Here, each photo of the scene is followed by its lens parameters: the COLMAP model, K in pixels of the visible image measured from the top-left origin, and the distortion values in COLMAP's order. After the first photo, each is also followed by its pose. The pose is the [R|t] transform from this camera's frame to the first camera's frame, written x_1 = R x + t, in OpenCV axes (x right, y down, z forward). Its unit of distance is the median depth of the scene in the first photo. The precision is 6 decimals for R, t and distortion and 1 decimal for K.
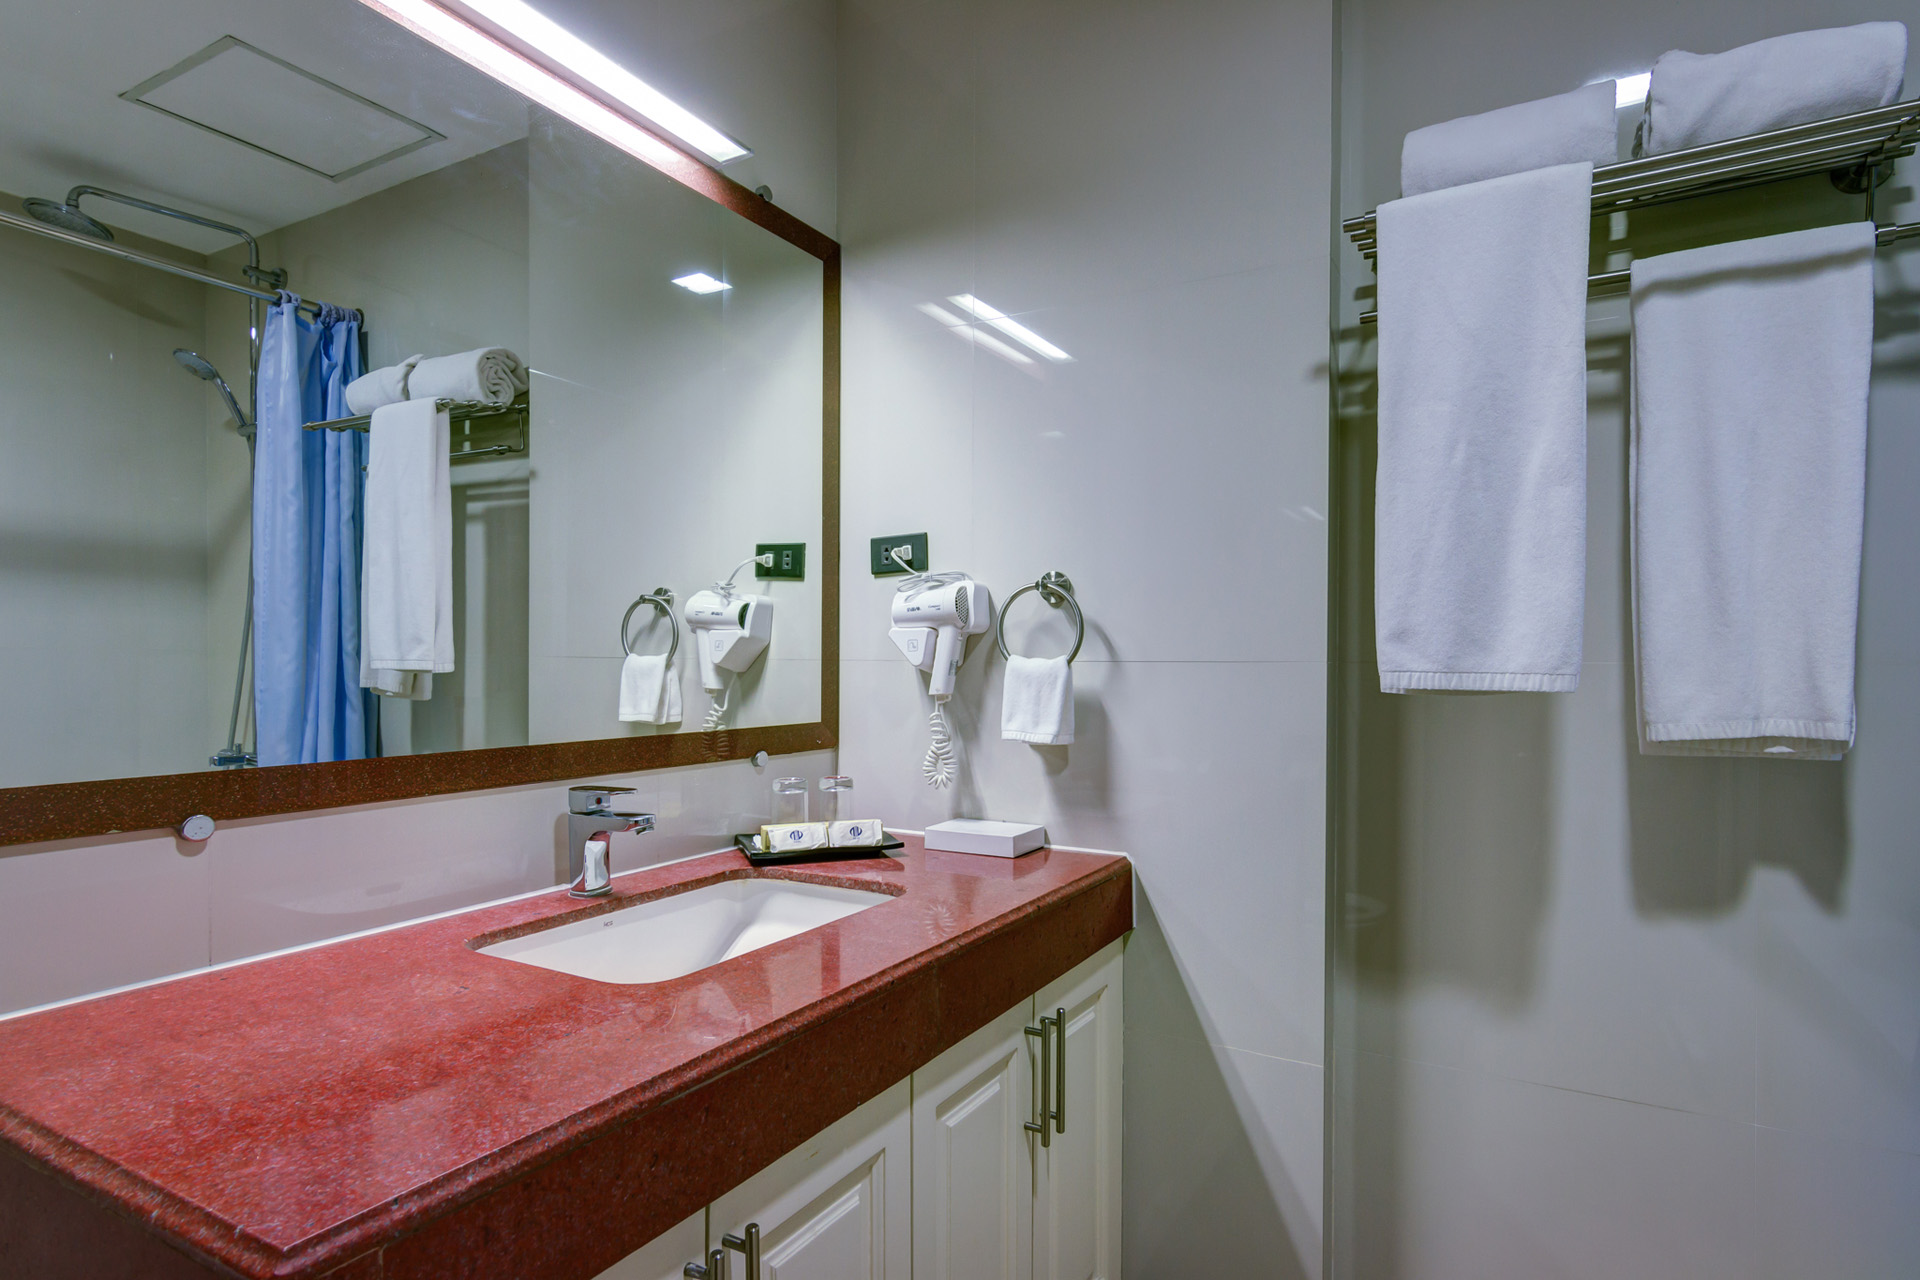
lens RADIAL K [[1028.1, 0, 925.6], [0, 1028.1, 675.3], [0, 0, 1]] dist [-0.019436, 0.000310]
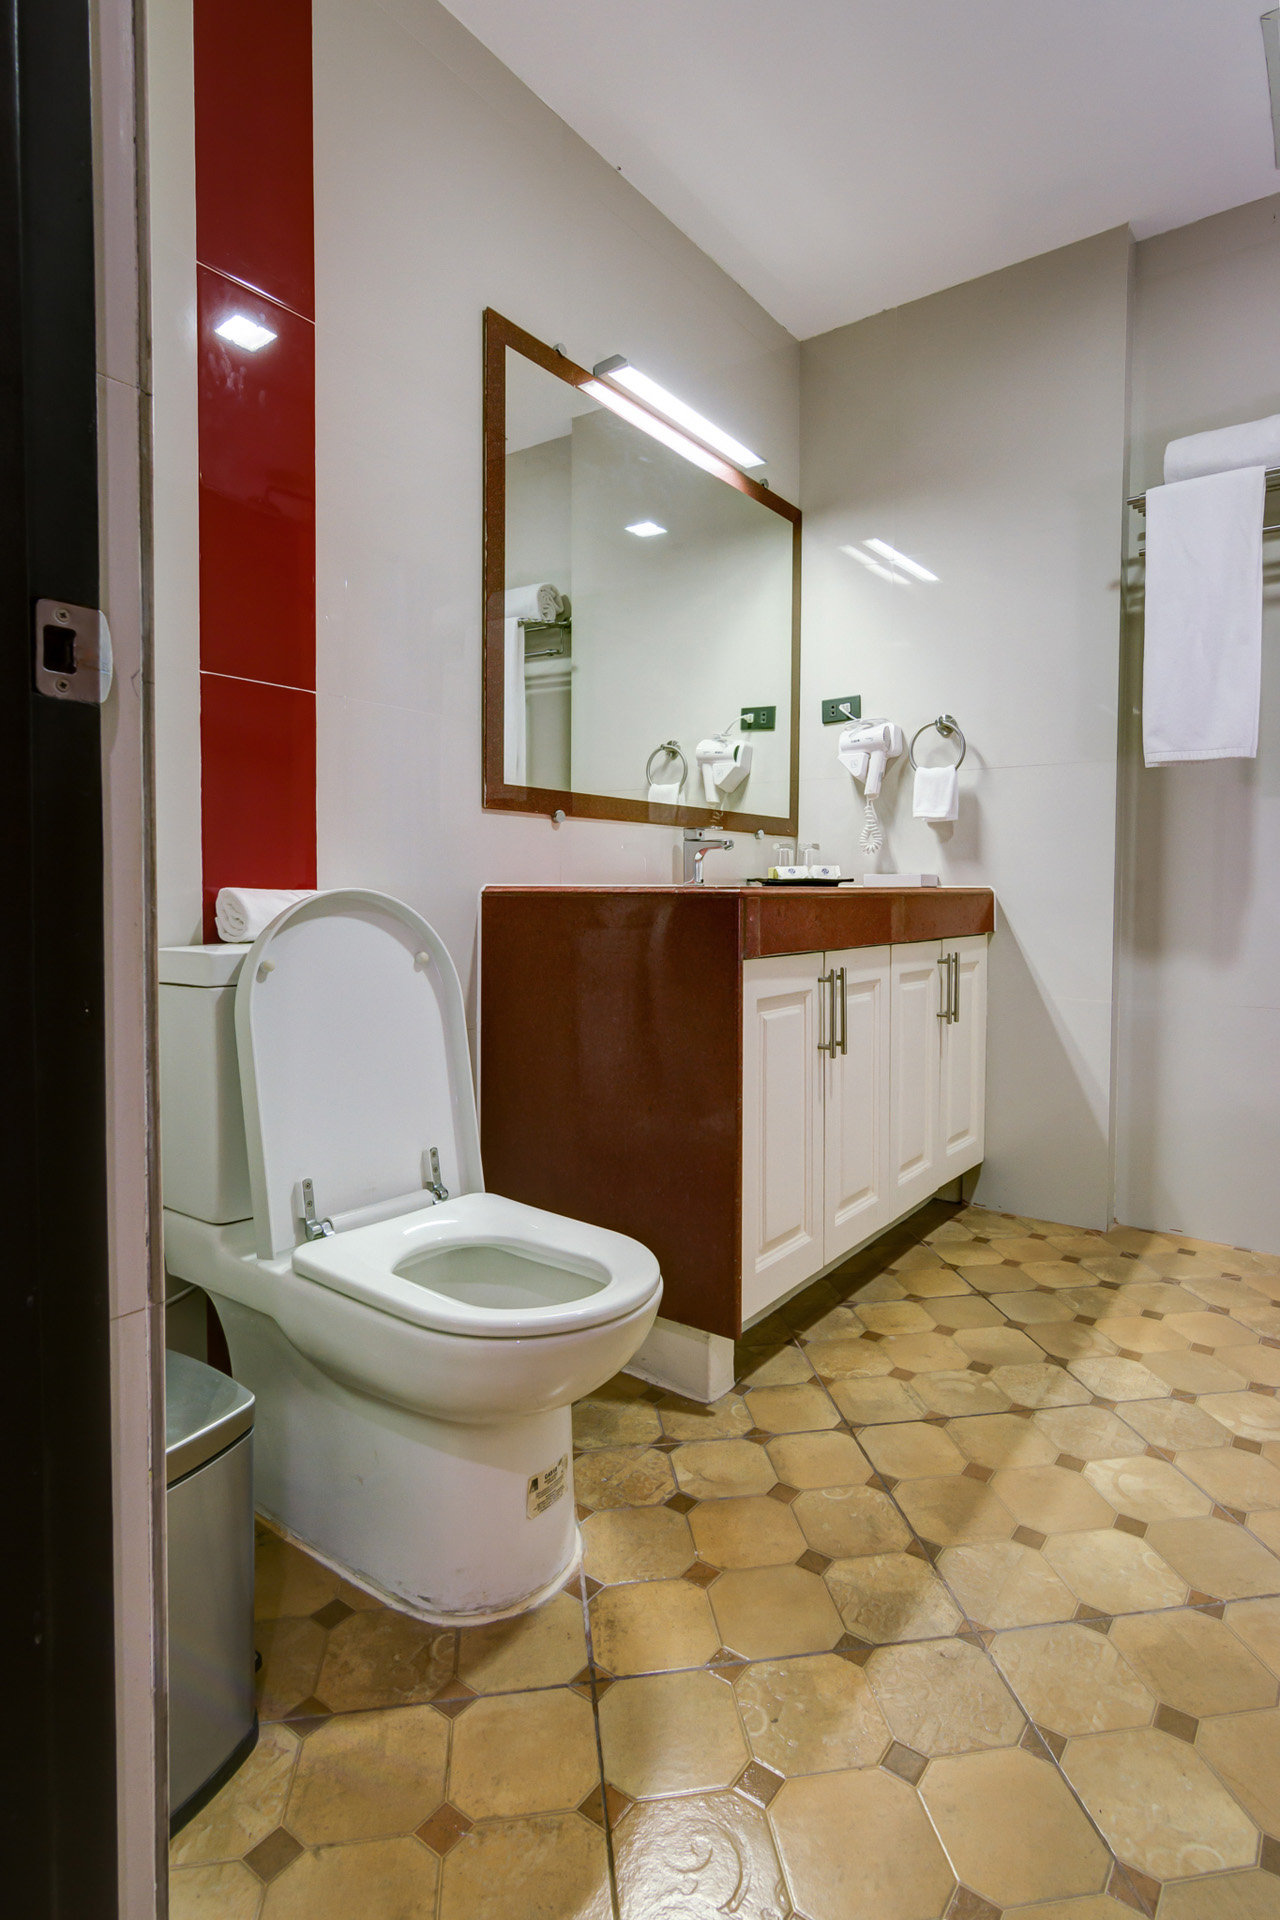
lens RADIAL K [[994.9, 0, 665.0], [0, 994.9, 922.8], [0, 0, 1]] dist [0.000022, 0.000447]
pose [[0.996619, 0.001314, -0.082156, -0.186211], [0.001182, 0.999539, 0.030331, 0.178290], [0.082158, -0.030326, 0.996158, -0.608667]]
